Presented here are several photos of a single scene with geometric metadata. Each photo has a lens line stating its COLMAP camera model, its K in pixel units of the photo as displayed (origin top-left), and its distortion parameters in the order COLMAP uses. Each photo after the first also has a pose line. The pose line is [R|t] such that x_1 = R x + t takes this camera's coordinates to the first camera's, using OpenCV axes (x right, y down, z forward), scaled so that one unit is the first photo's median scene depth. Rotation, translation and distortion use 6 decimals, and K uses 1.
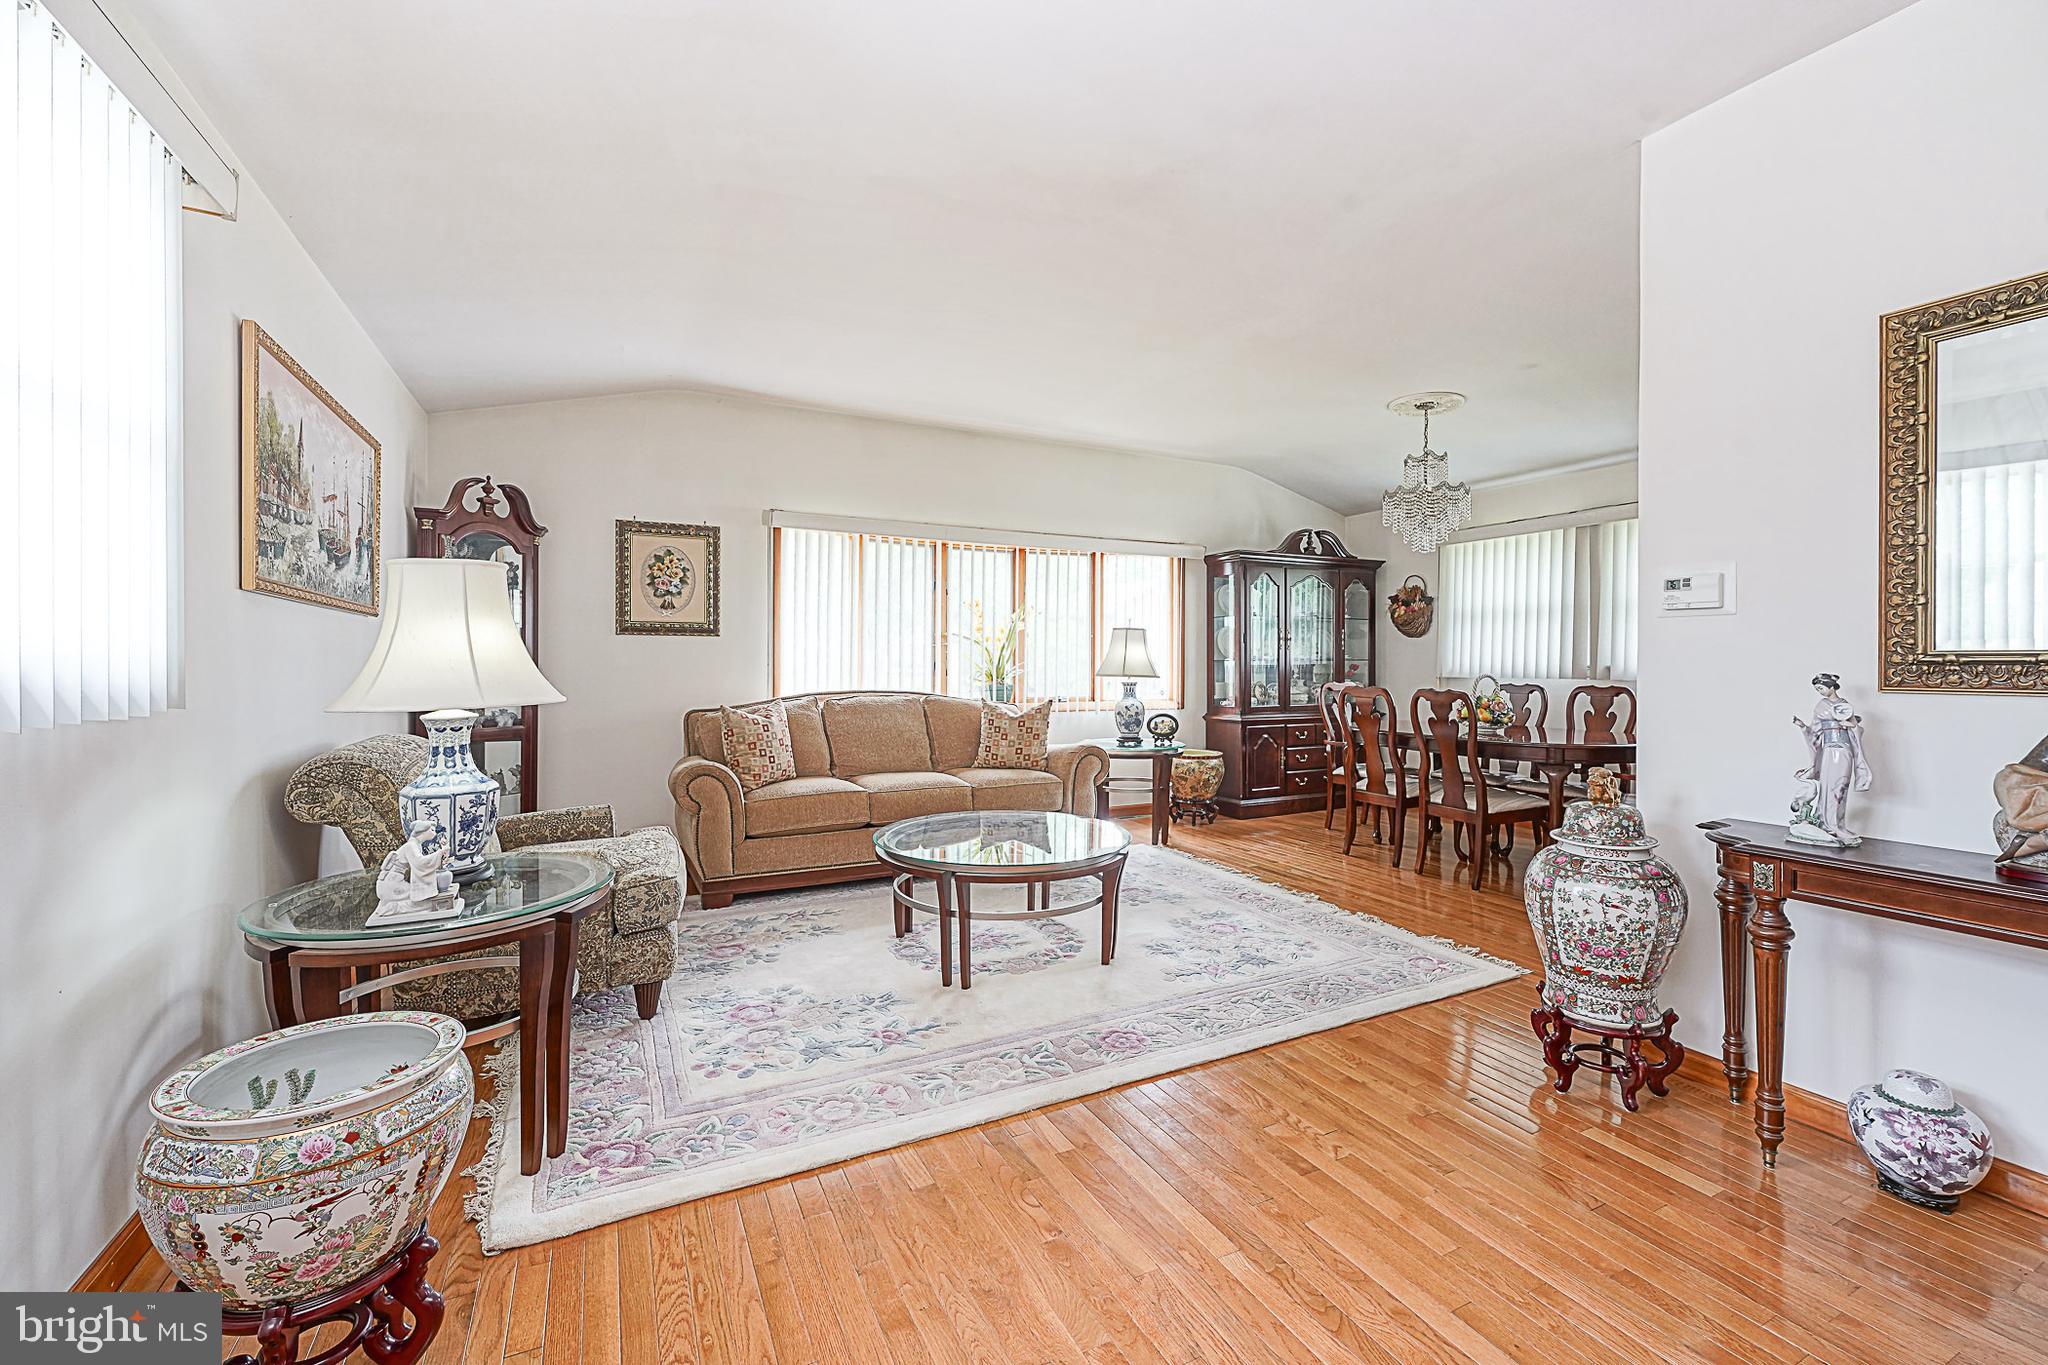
lens RADIAL K [[852.1, 0, 1010.3], [0, 852.1, 664.9], [0, 0, 1]] dist [0.000385, -0.000965]
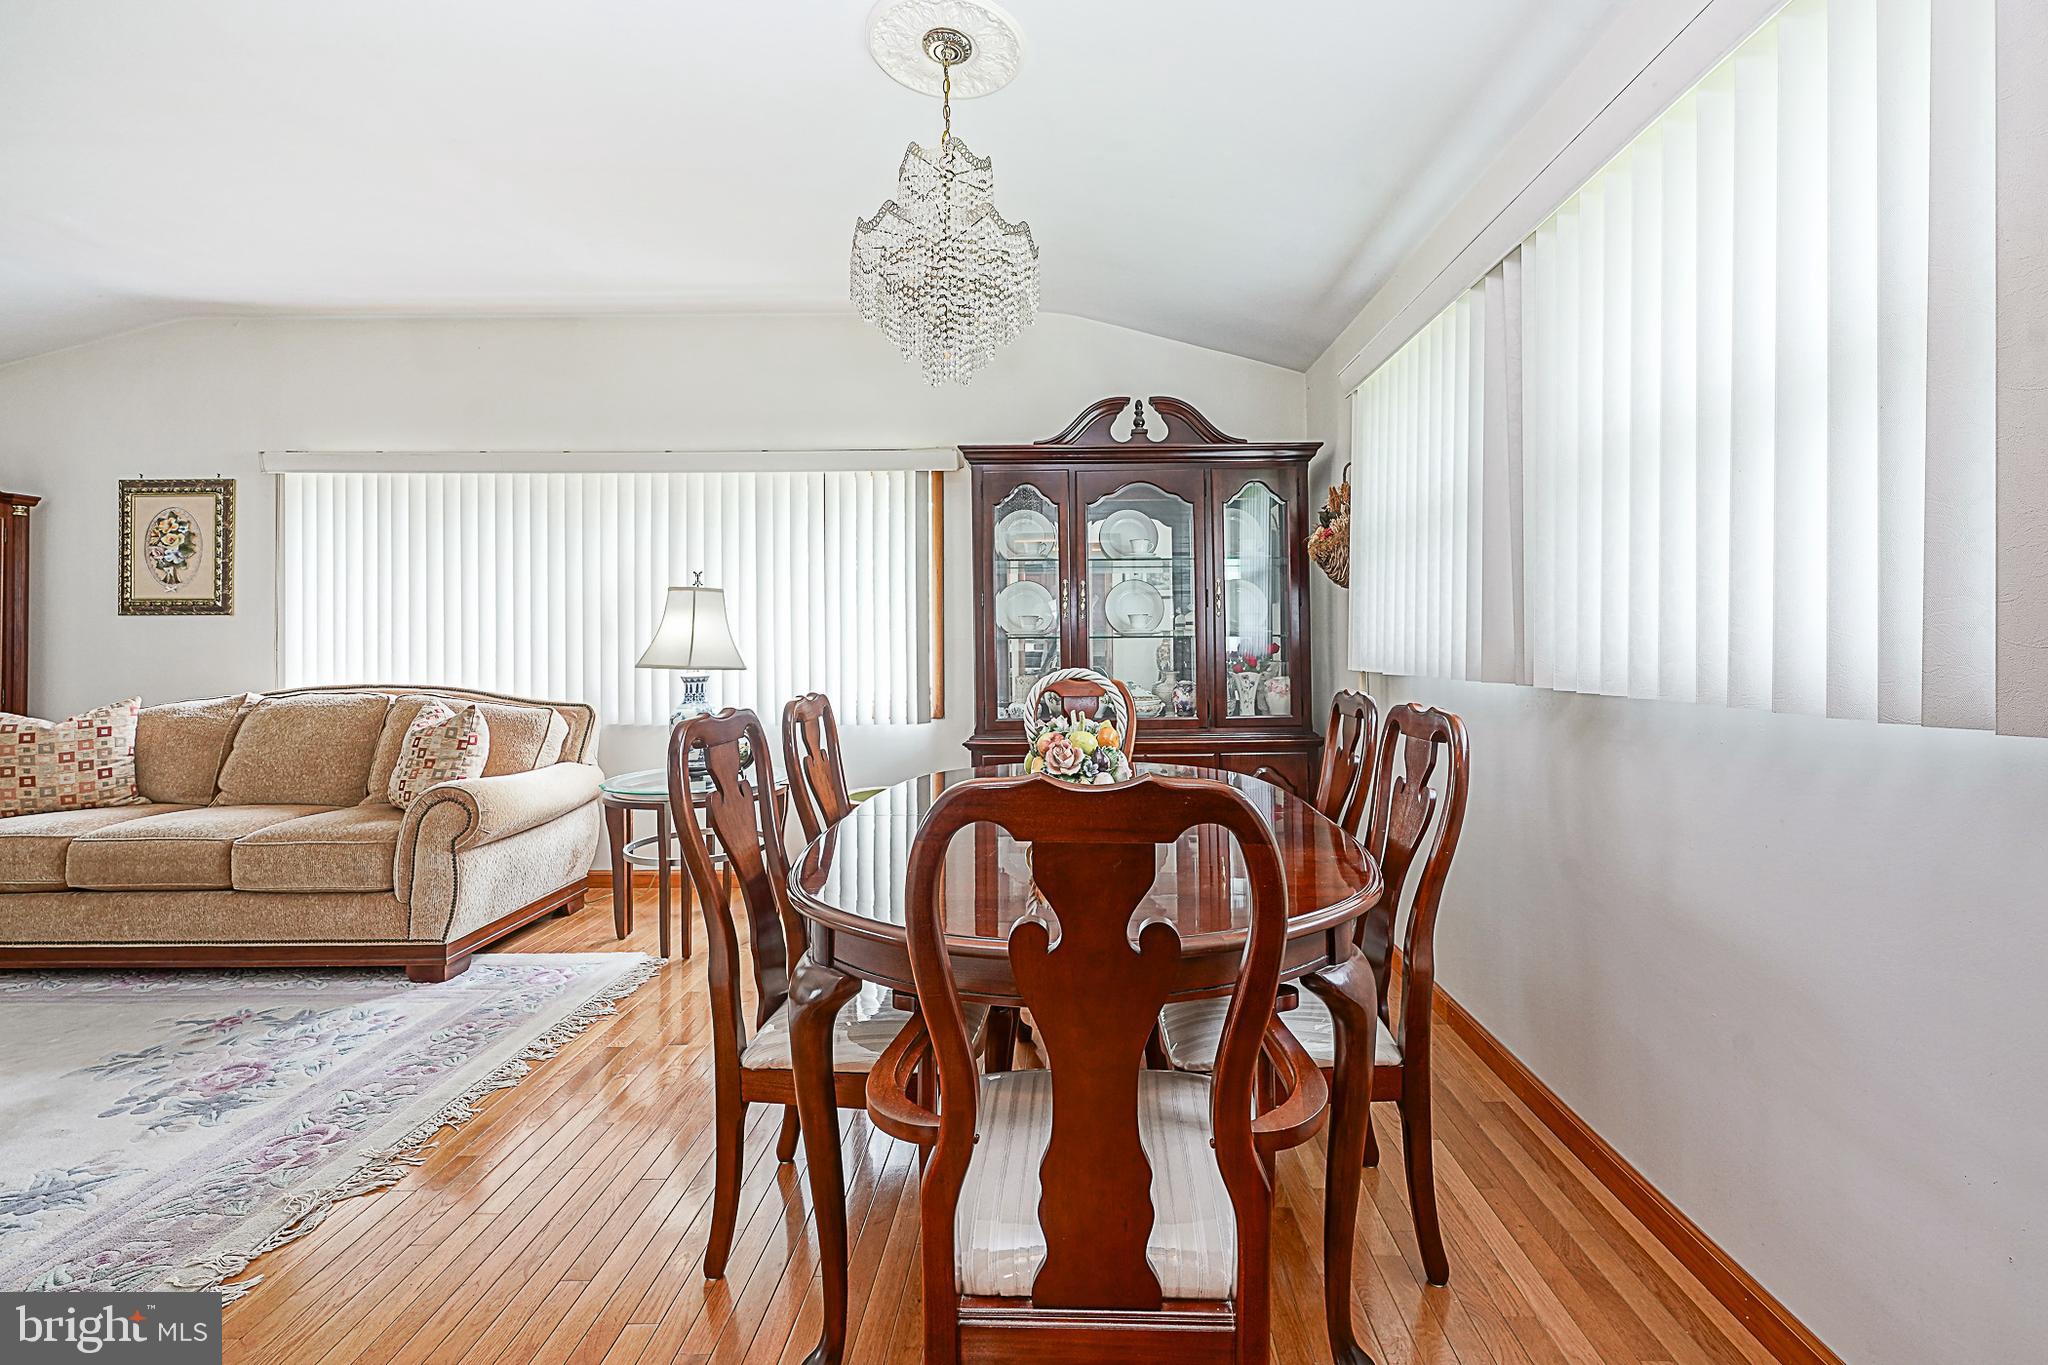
lens RADIAL K [[852.1, 0, 1076.4], [0, 852.1, 630.4], [0, 0, 1]] dist [0.000385, -0.000965]
pose [[0.891214, -0.011121, -0.453447, 1.114784], [0.006062, 0.999902, -0.012609, -0.005880], [0.453543, 0.008489, 0.891194, 0.979103]]
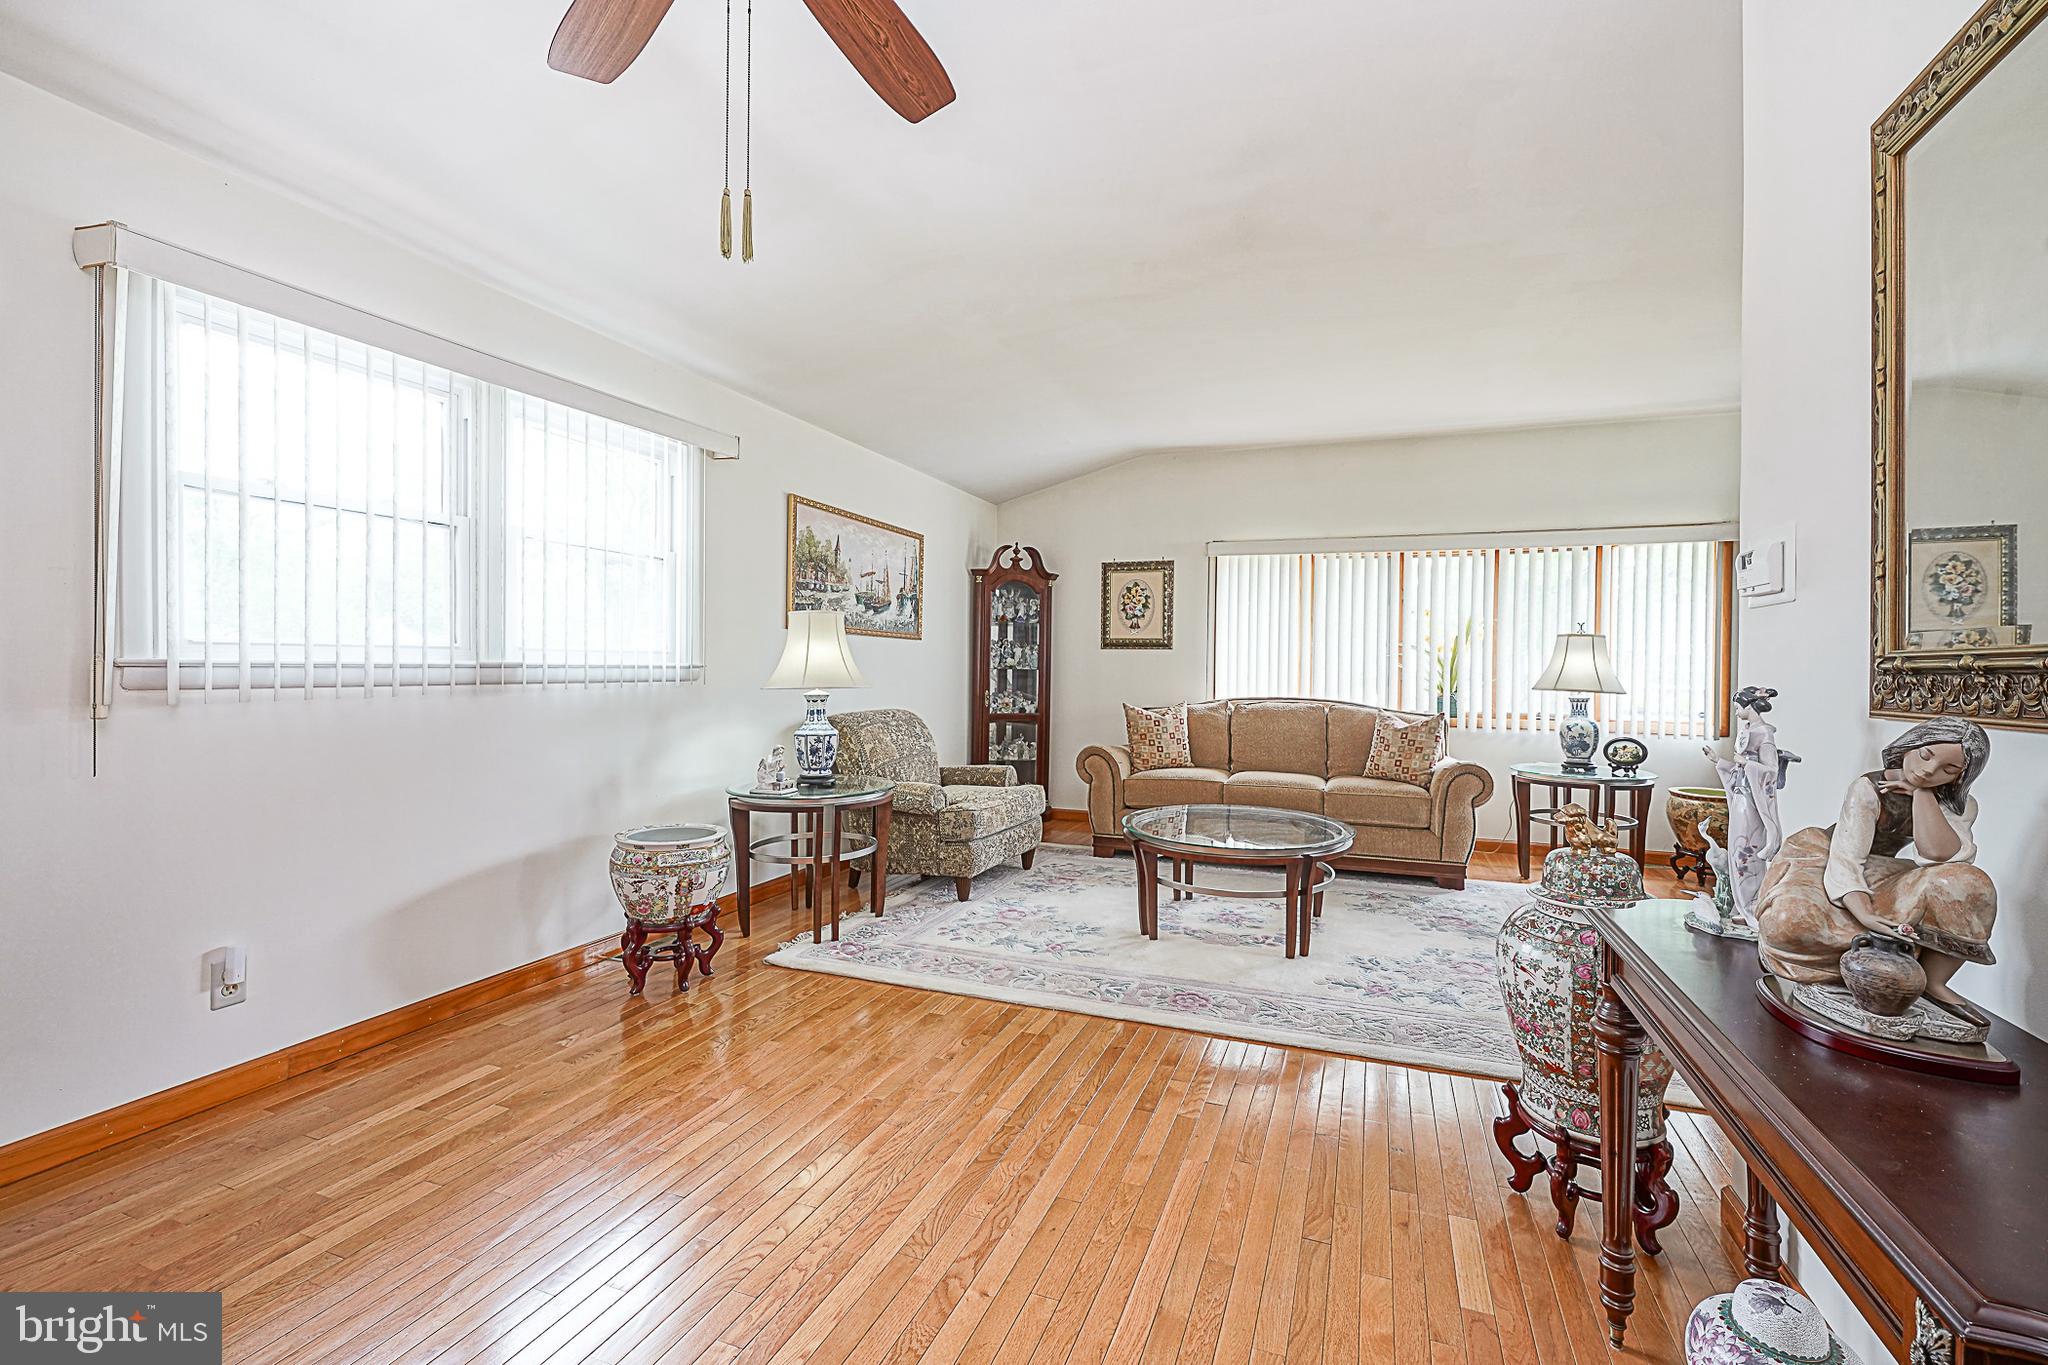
lens RADIAL K [[852.1, 0, 1071.8], [0, 852.1, 669.6], [0, 0, 1]] dist [0.000385, -0.000965]
pose [[0.687621, 0.006671, -0.726040, 0.683605], [-0.013793, 0.999897, -0.003876, 0.003620], [0.725939, 0.012679, 0.687642, 0.076421]]
